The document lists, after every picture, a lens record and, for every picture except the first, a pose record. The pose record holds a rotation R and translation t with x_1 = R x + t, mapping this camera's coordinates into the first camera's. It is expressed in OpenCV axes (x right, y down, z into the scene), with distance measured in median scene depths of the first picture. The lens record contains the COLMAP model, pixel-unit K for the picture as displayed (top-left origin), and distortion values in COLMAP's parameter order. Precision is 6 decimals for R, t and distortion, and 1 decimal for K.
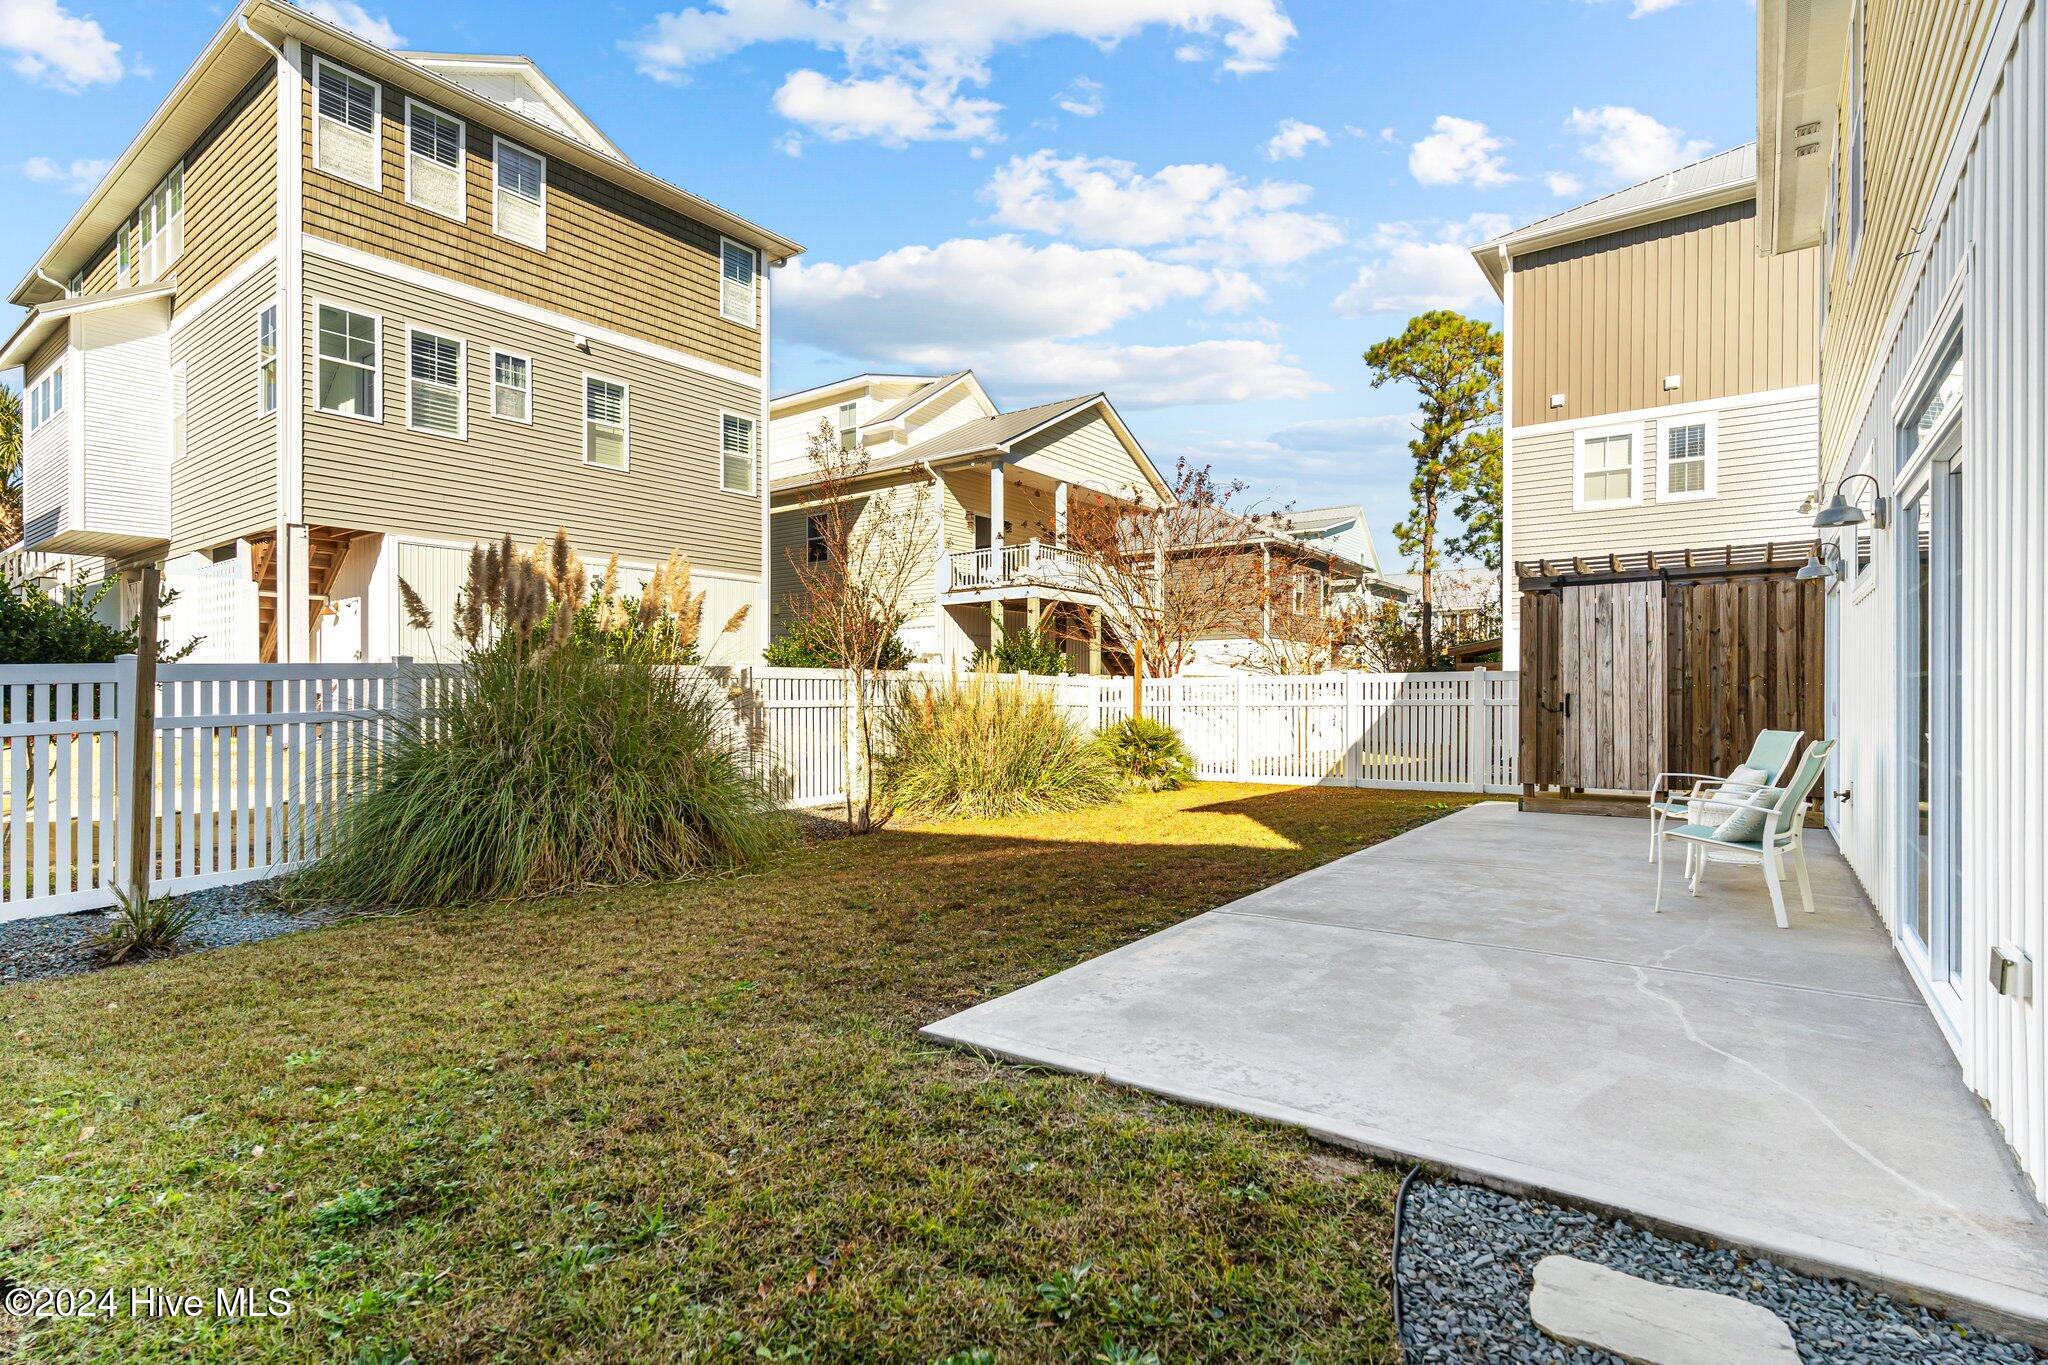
lens RADIAL K [[979.8, 0, 1027.0], [0, 979.8, 686.8], [0, 0, 1]] dist [0.000896, 0.000301]
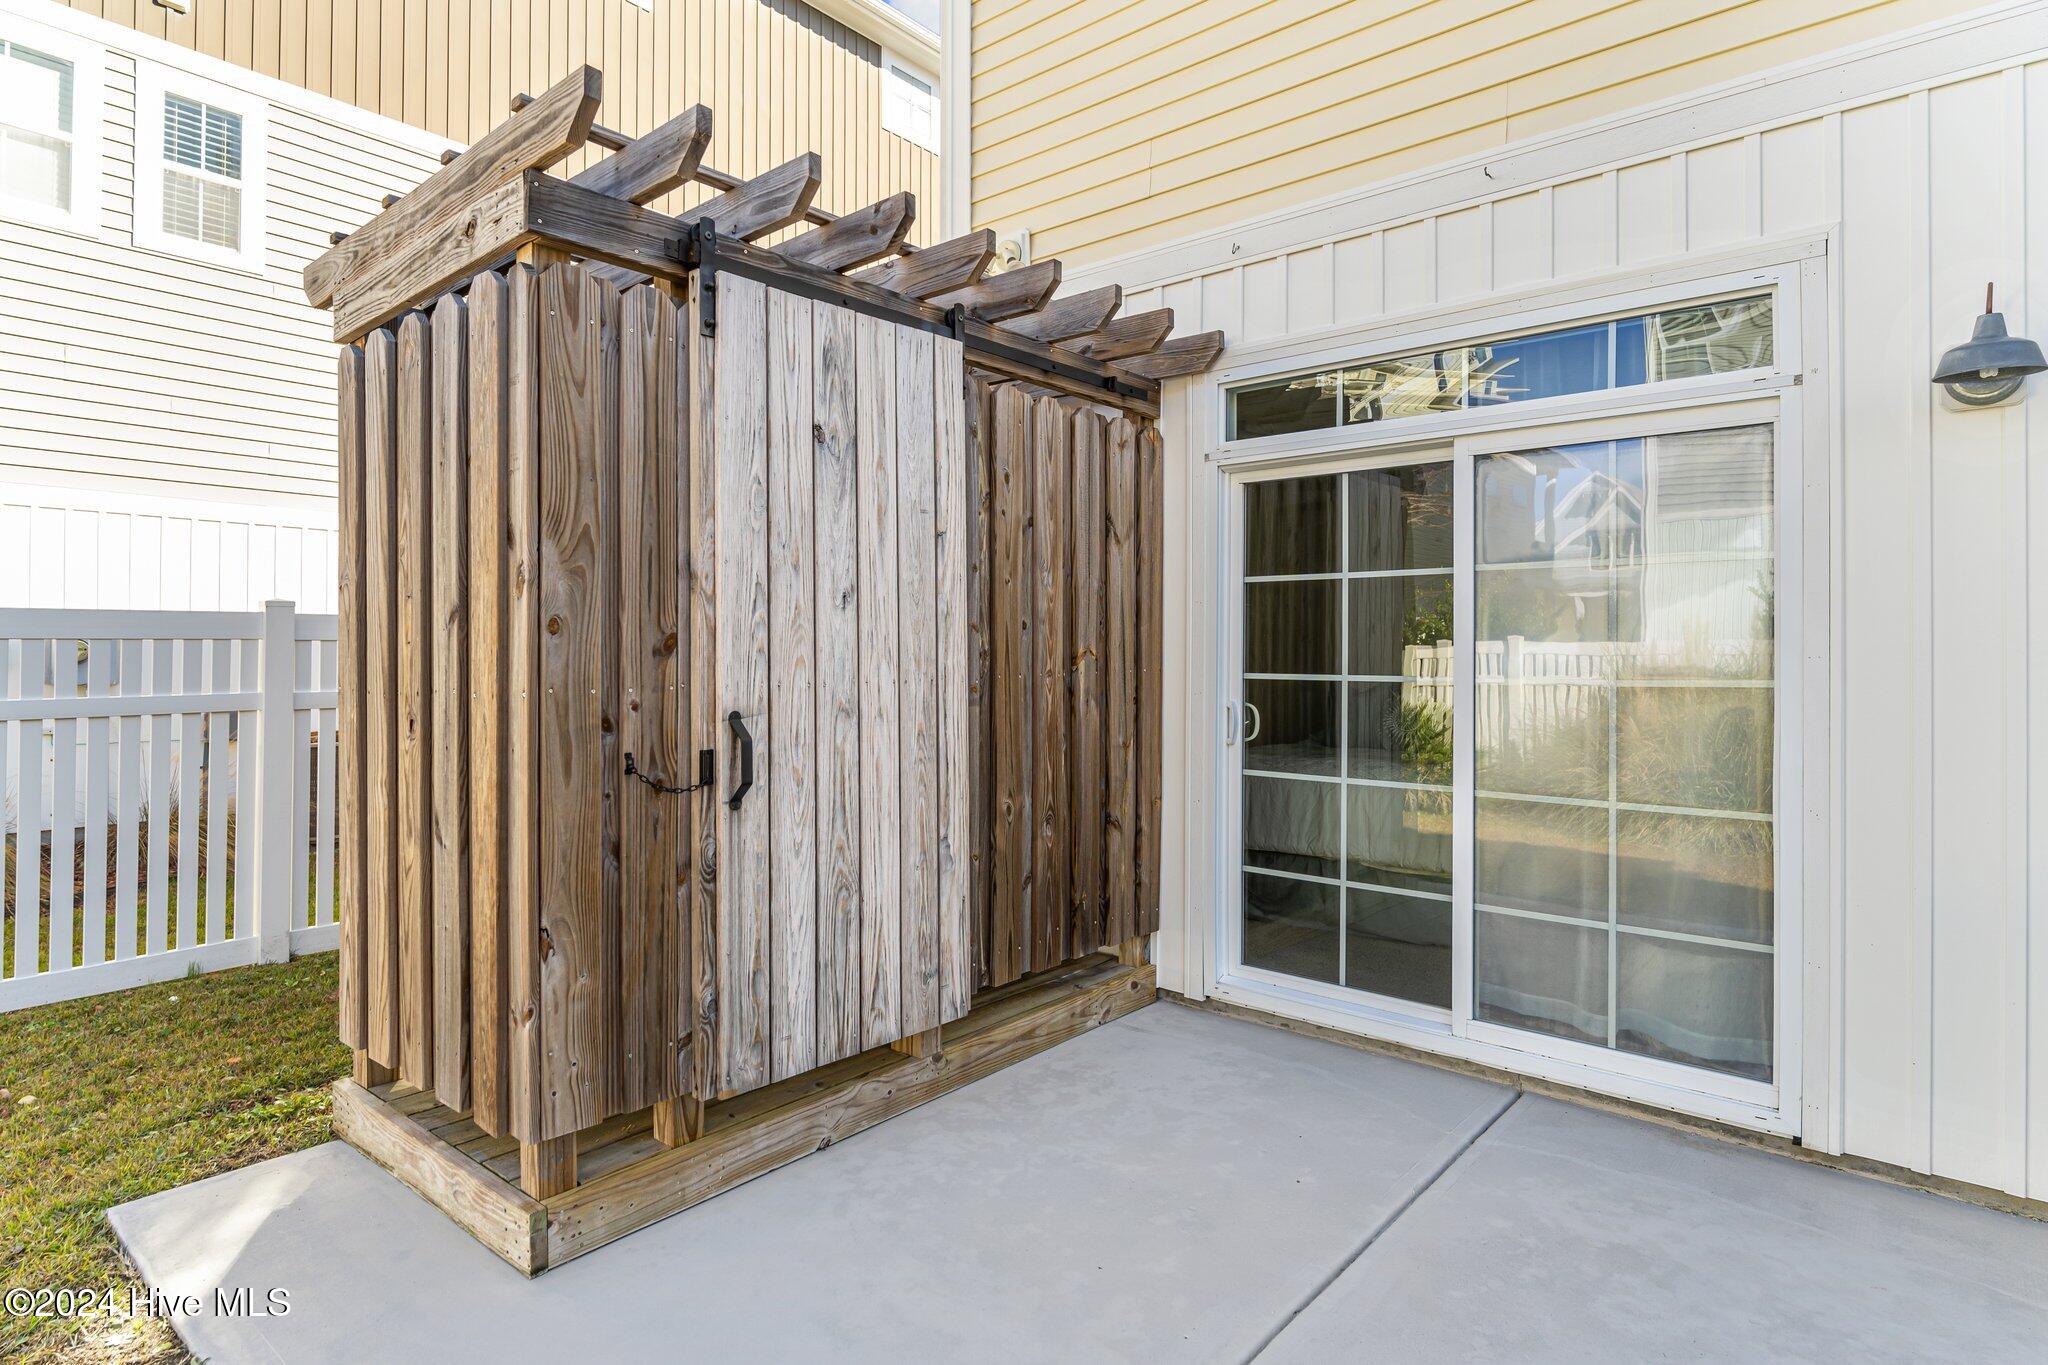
lens RADIAL K [[1090.4, 0, 1046.2], [0, 1090.4, 660.1], [0, 0, 1]] dist [-0.001634, 0.000722]
pose [[0.068189, -0.003098, 0.997668, 0.289322], [-0.013809, 0.999896, 0.004048, -0.008308], [-0.997577, -0.014052, 0.068139, 0.914375]]
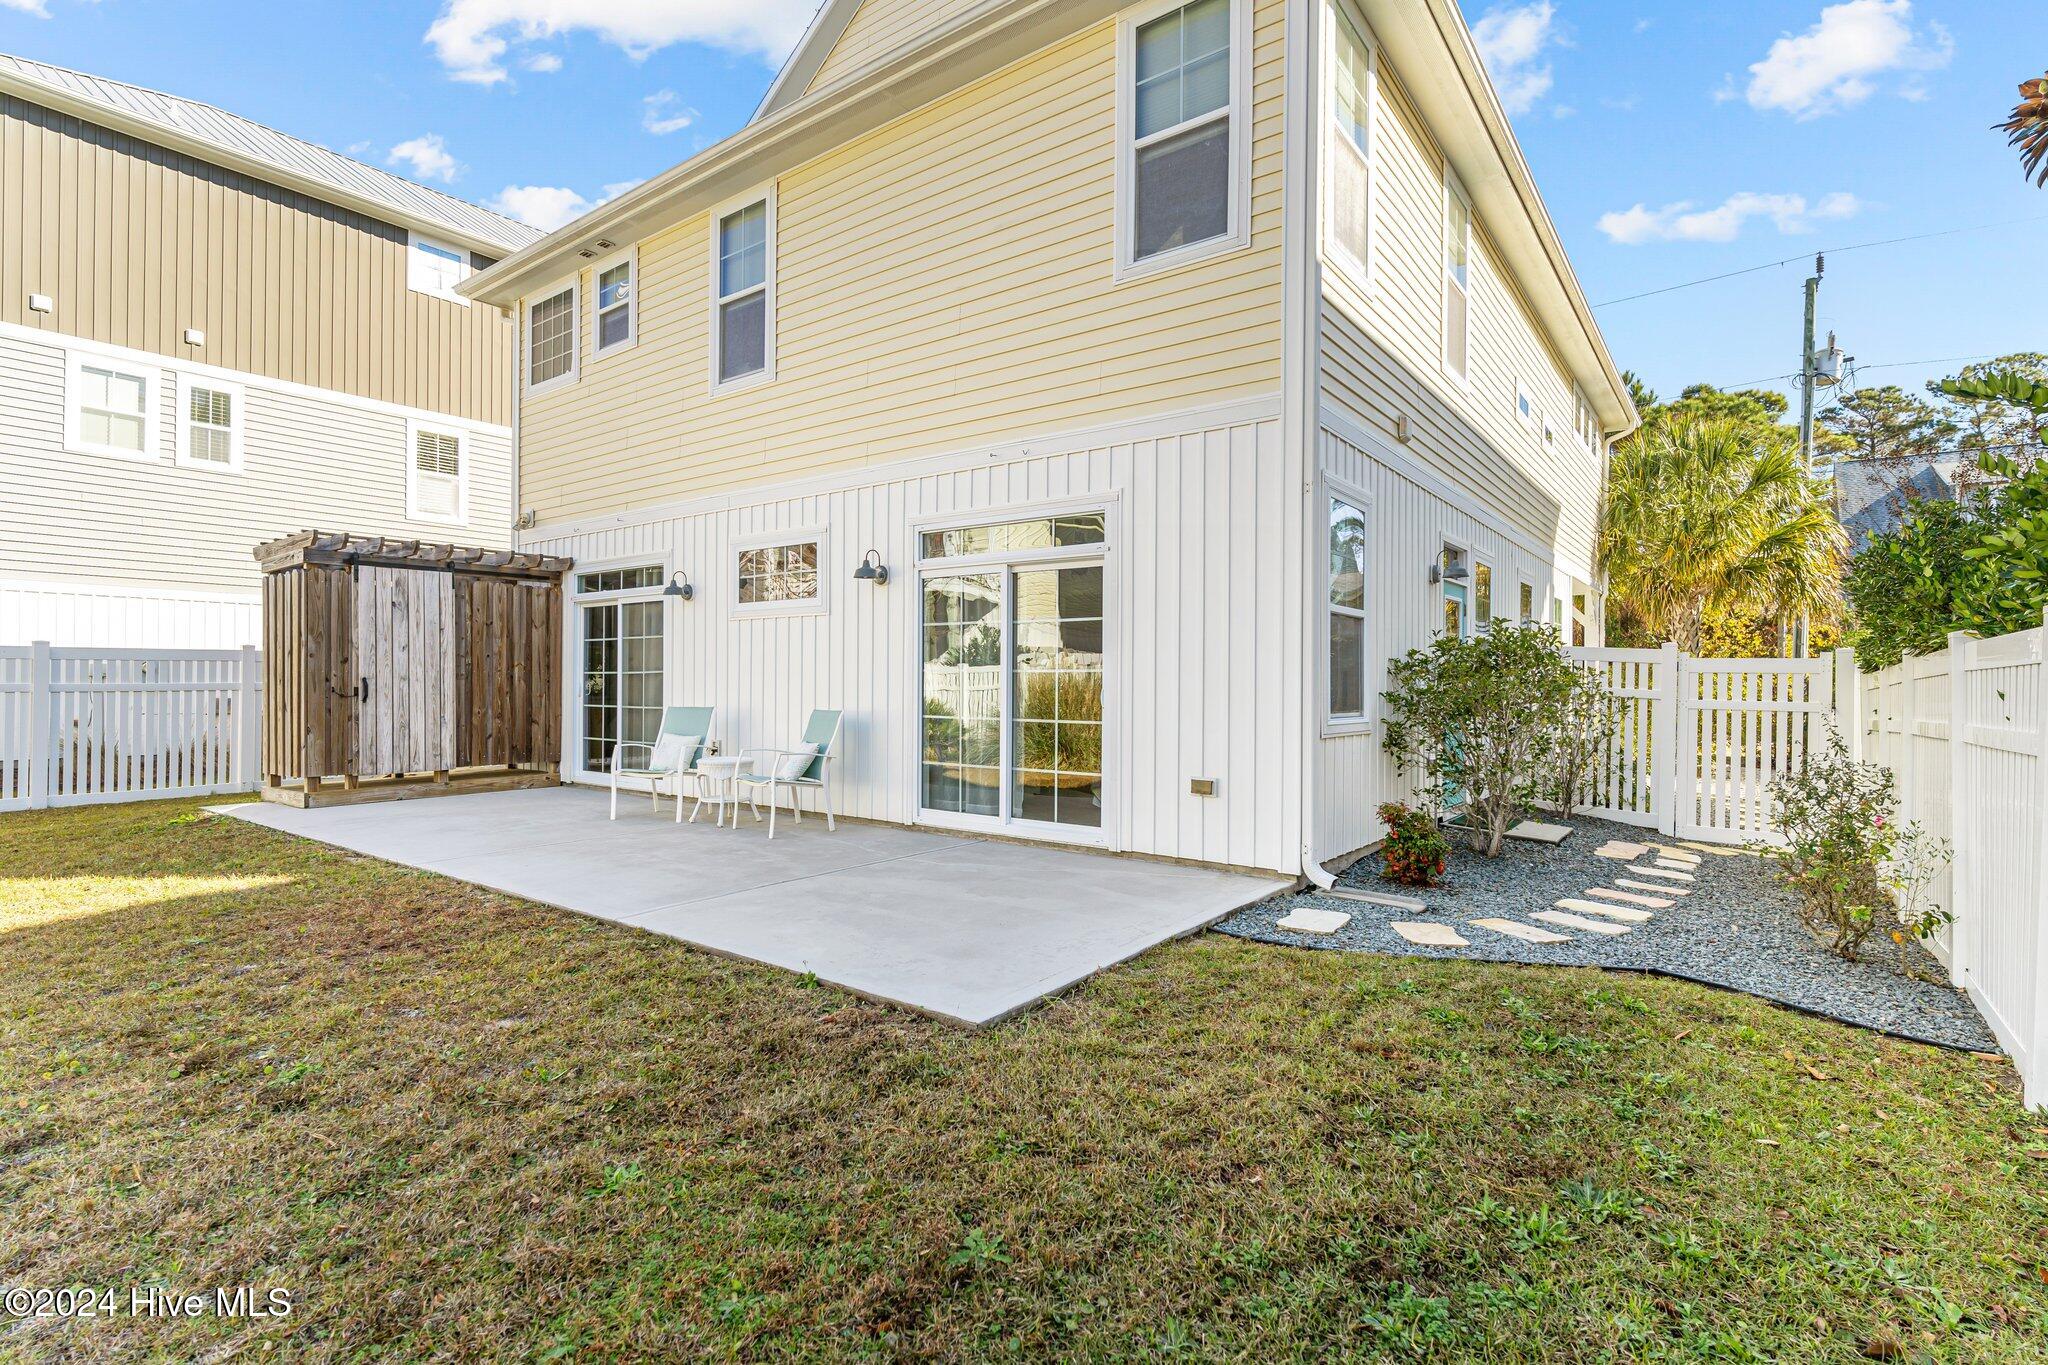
lens RADIAL K [[979.8, 0, 1013.3], [0, 979.8, 690.1], [0, 0, 1]] dist [0.000896, 0.000301]
pose [[0.028013, -0.005362, 0.999593, -0.392755], [-0.014215, 0.999882, 0.005762, 0.004609], [-0.999506, -0.014370, 0.027934, 0.342406]]
